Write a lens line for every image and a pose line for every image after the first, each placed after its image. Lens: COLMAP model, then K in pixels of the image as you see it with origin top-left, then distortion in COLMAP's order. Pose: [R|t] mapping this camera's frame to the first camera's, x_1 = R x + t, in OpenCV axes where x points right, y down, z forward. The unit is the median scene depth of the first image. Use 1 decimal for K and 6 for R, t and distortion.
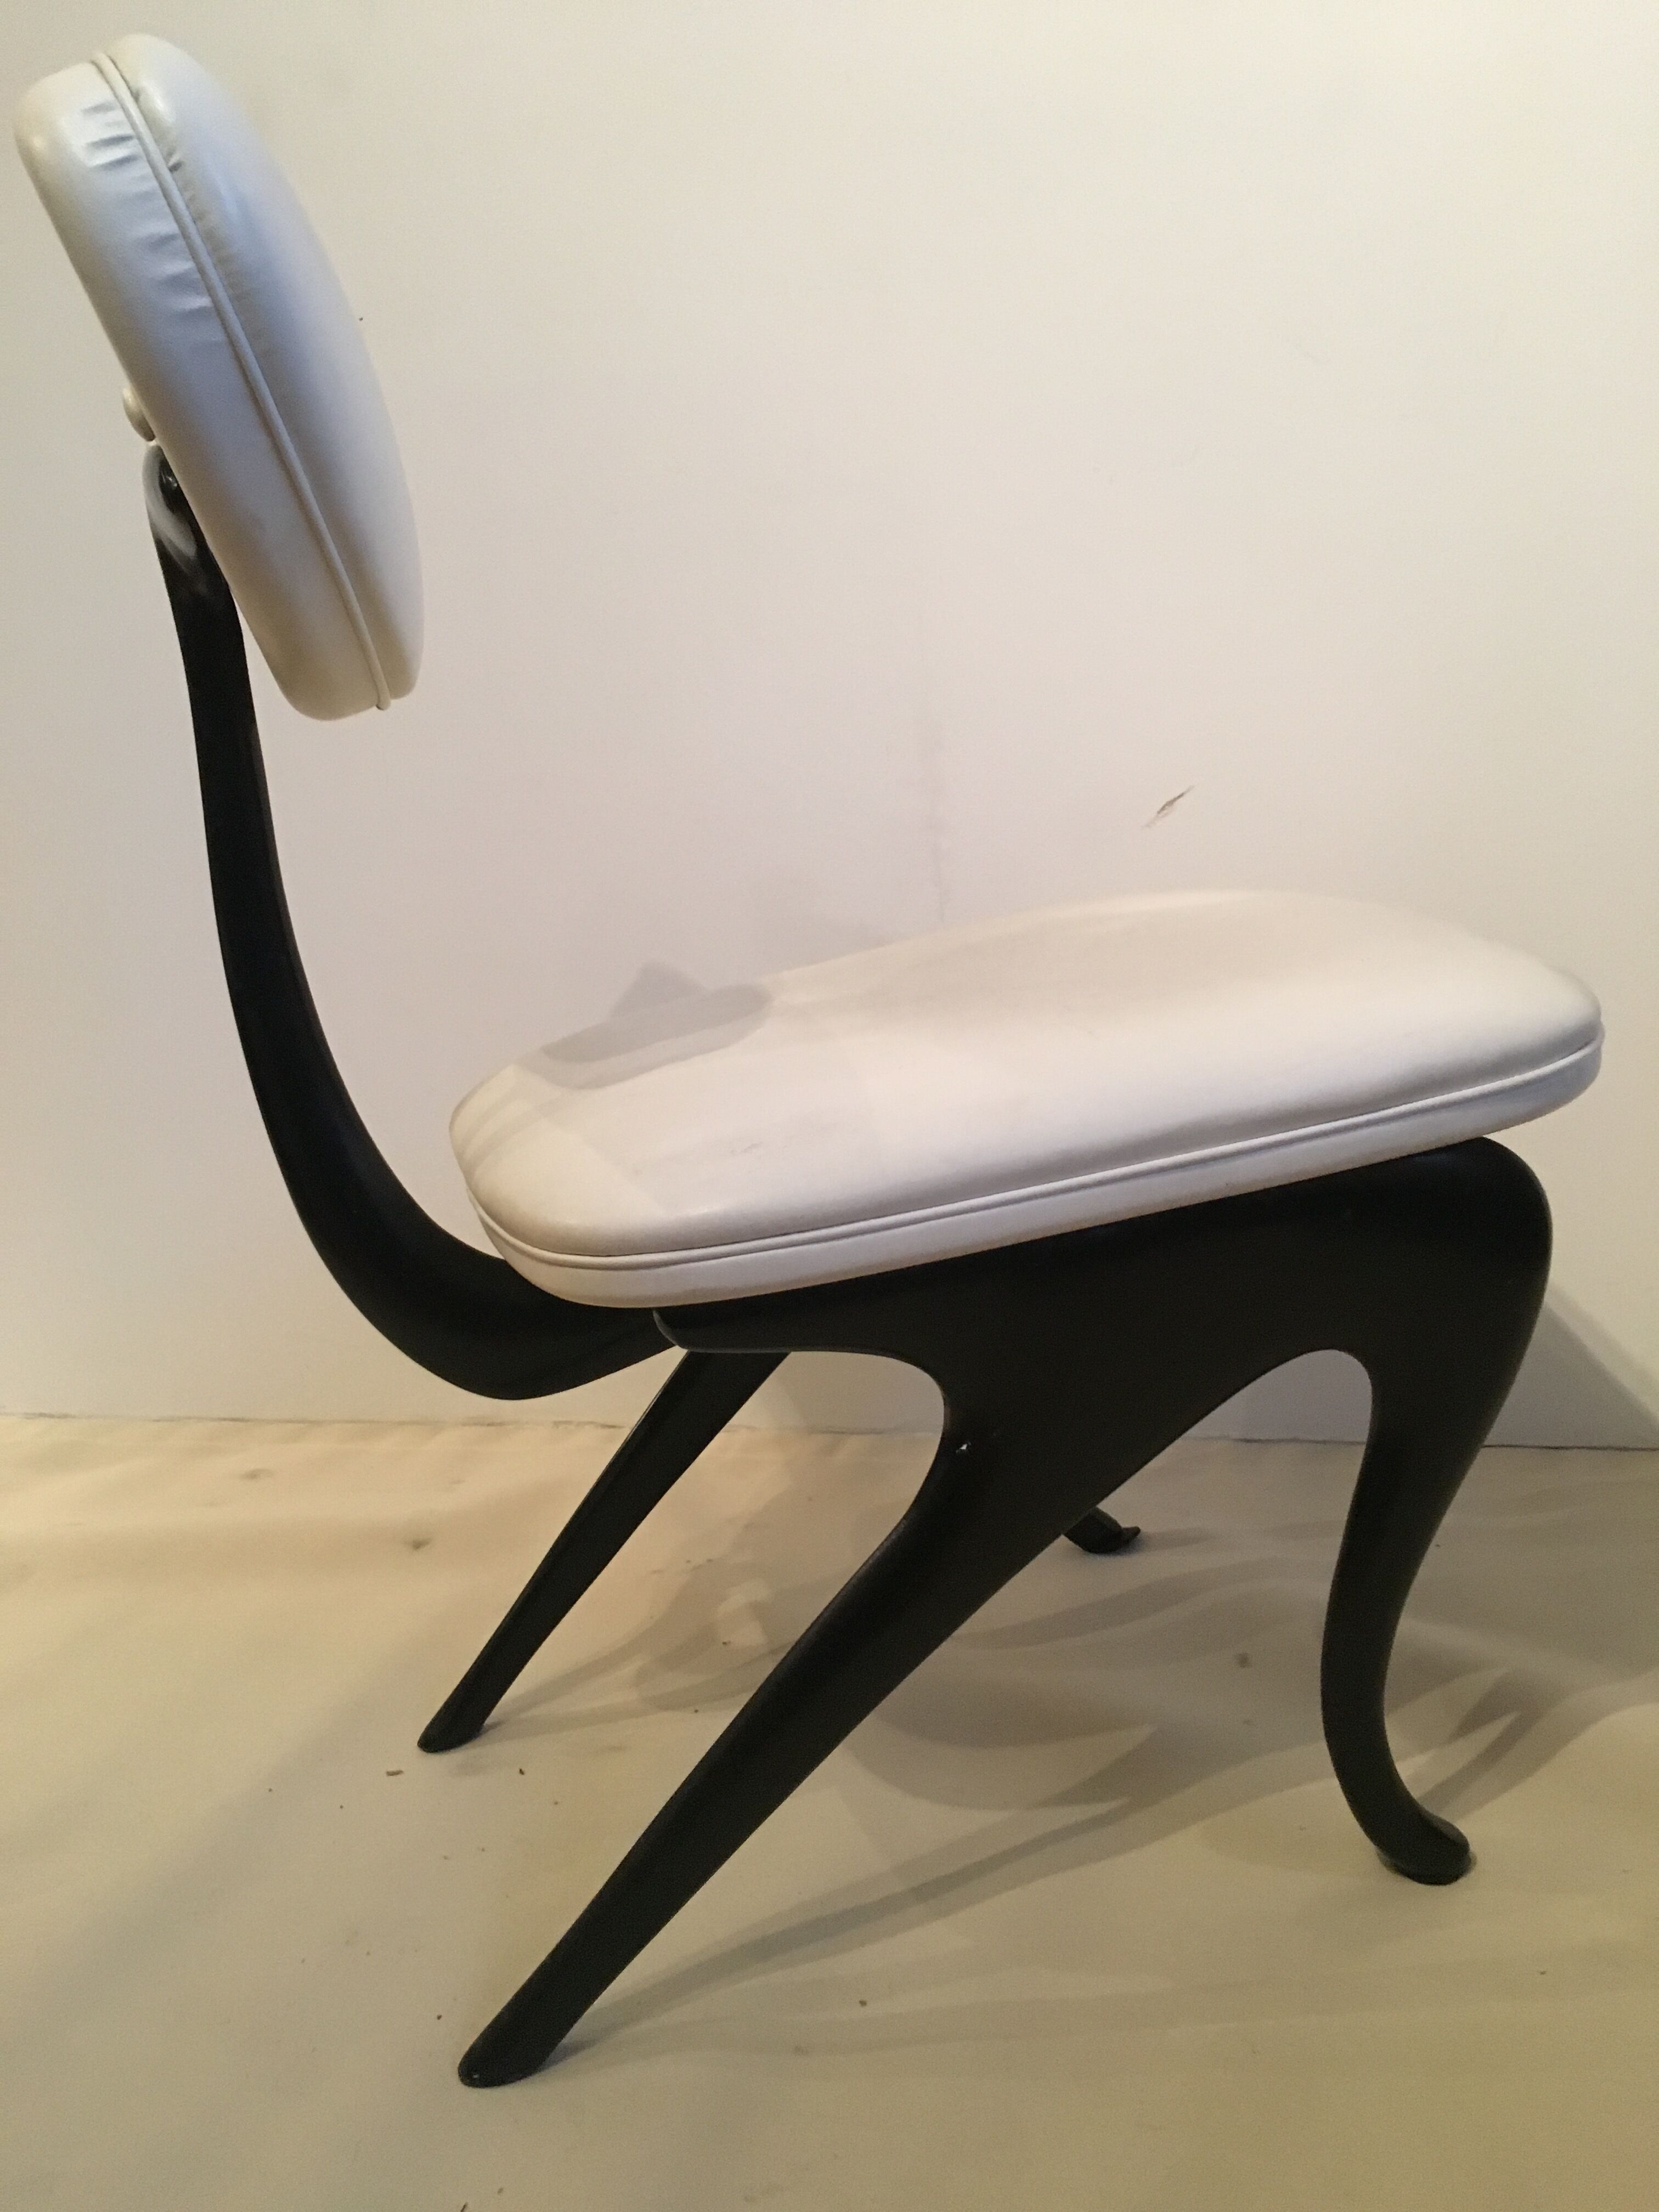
lens RADIAL K [[1864.7, 0, 835.2], [0, 1864.7, 1141.4], [0, 0, 1]] dist [0.004580, -0.021297]
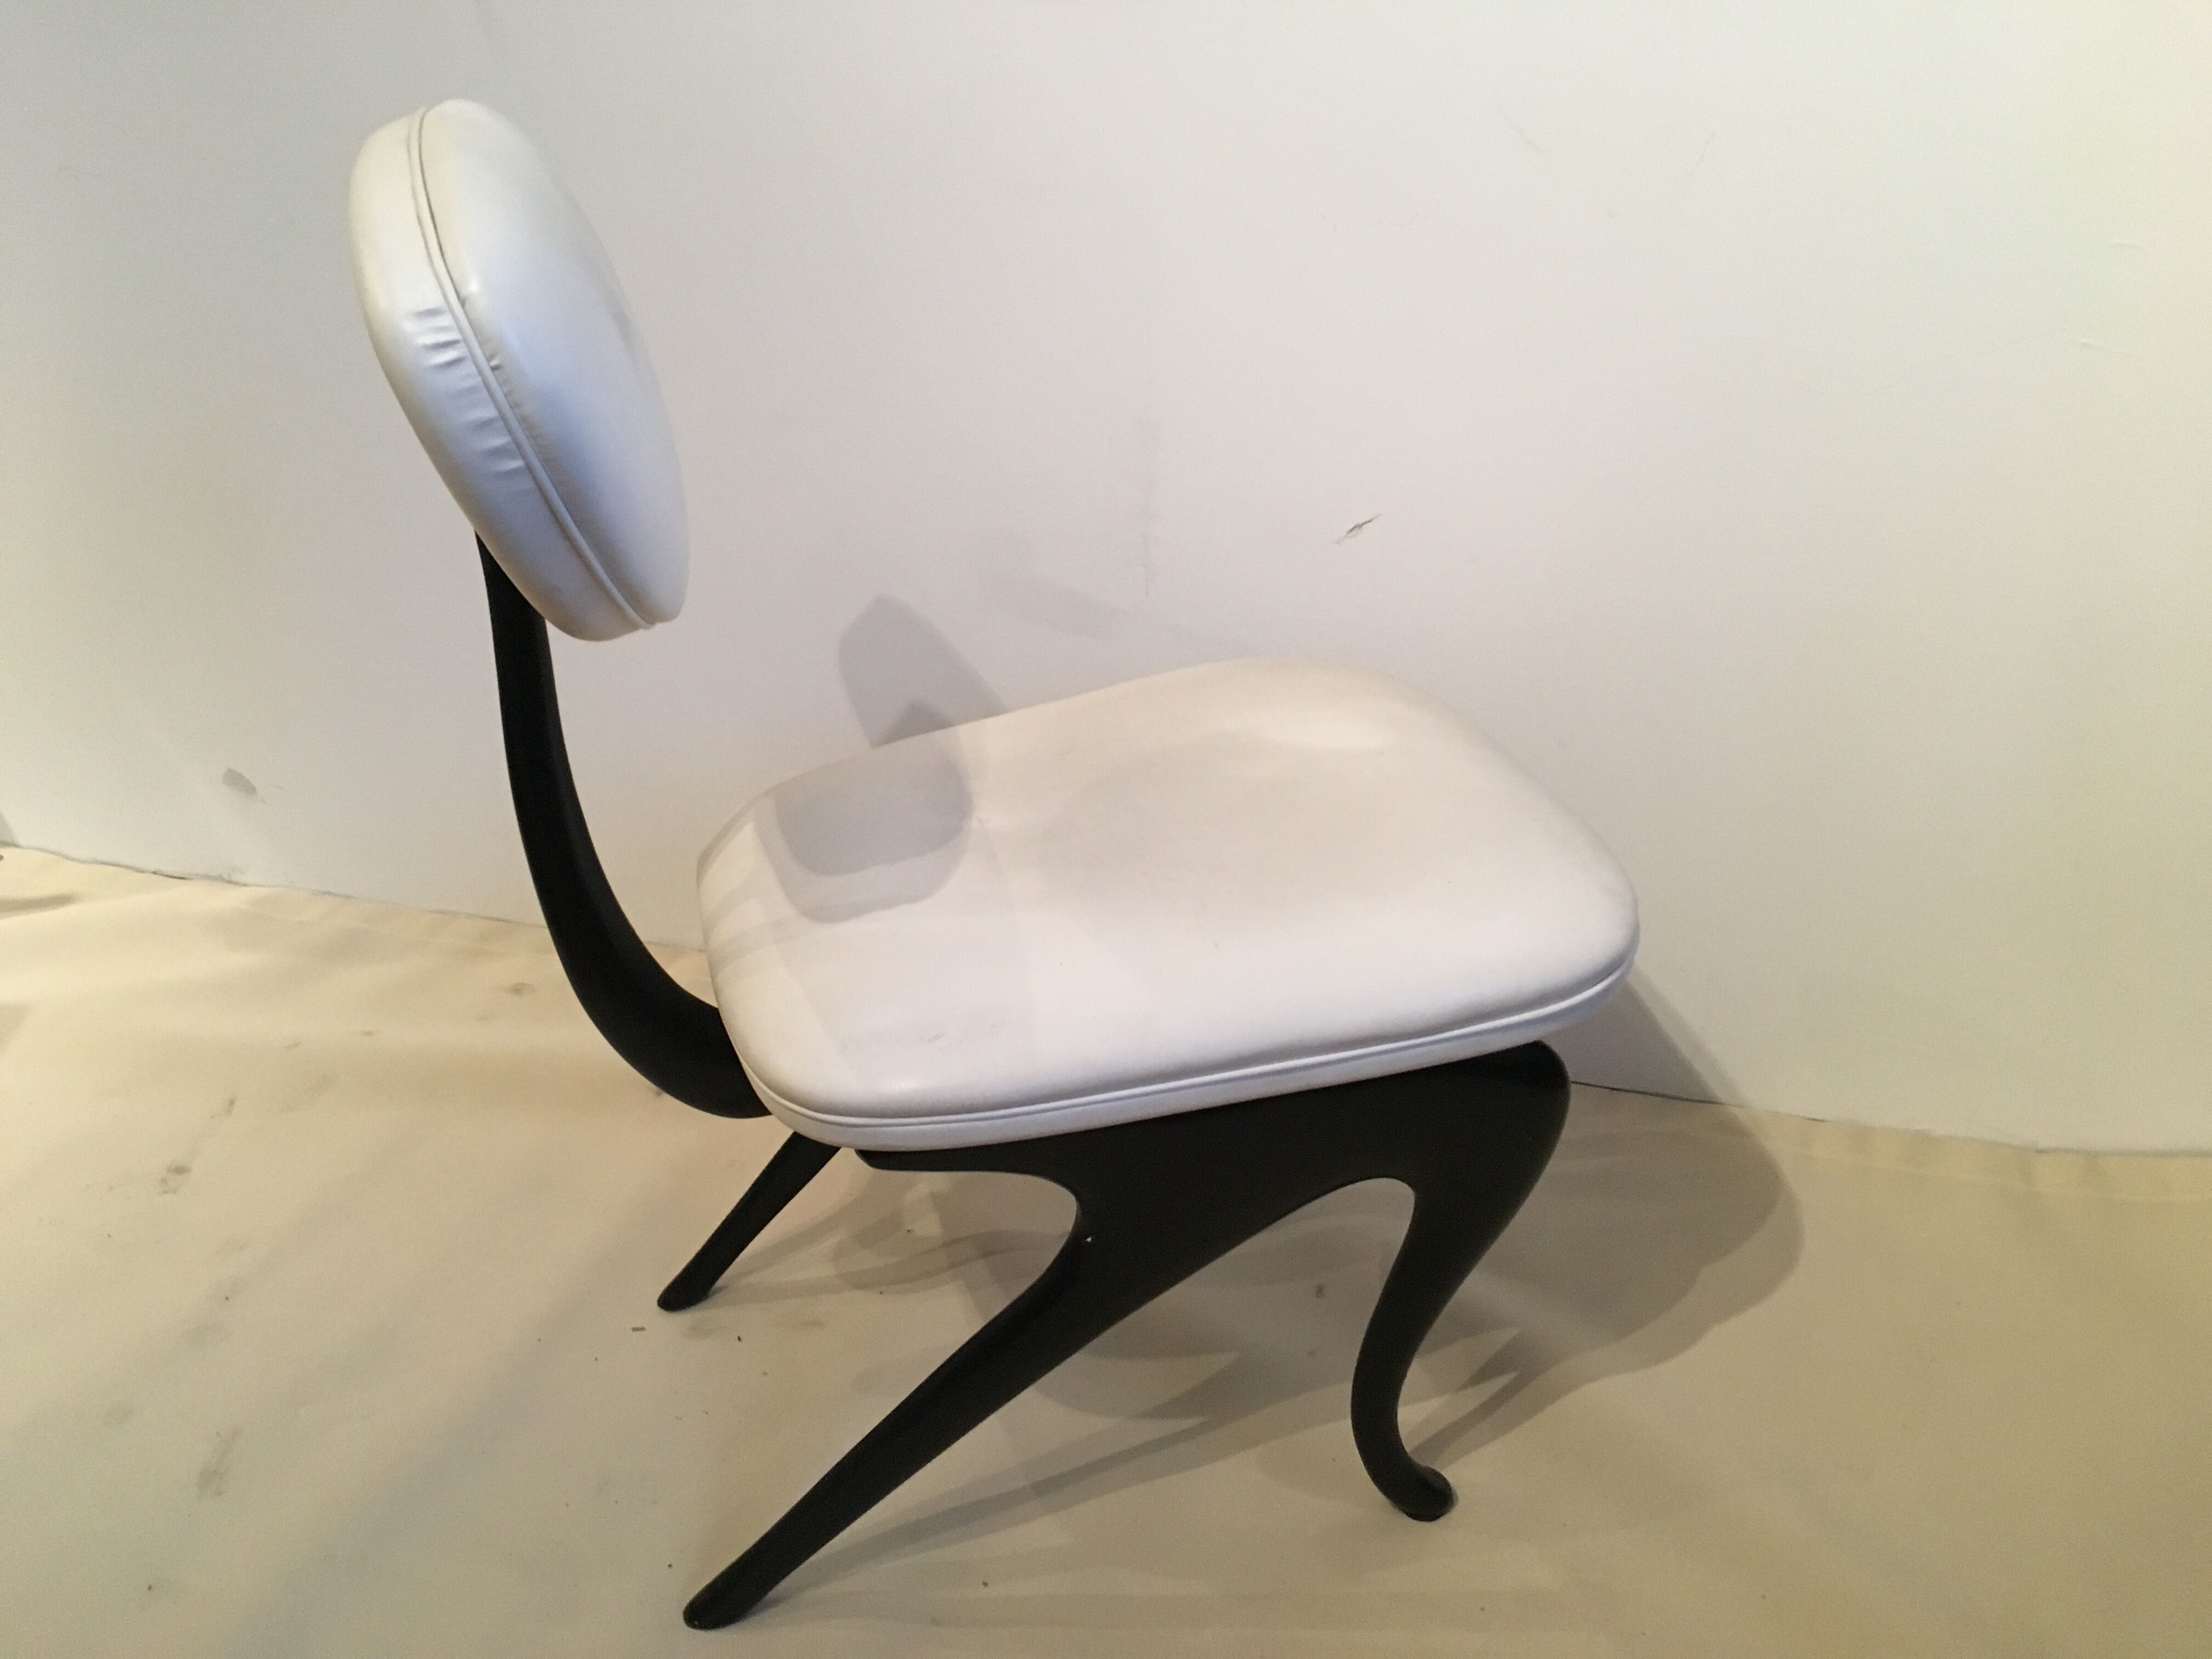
lens RADIAL K [[1864.7, 0, 1106.0], [0, 1864.7, 829.5], [0, 0, 1]] dist [0.004580, -0.021297]
pose [[0.996492, 0.079063, 0.027432, 0.022269], [-0.083366, 0.966518, 0.242678, -0.415121], [-0.007327, -0.244114, 0.969719, -0.183795]]
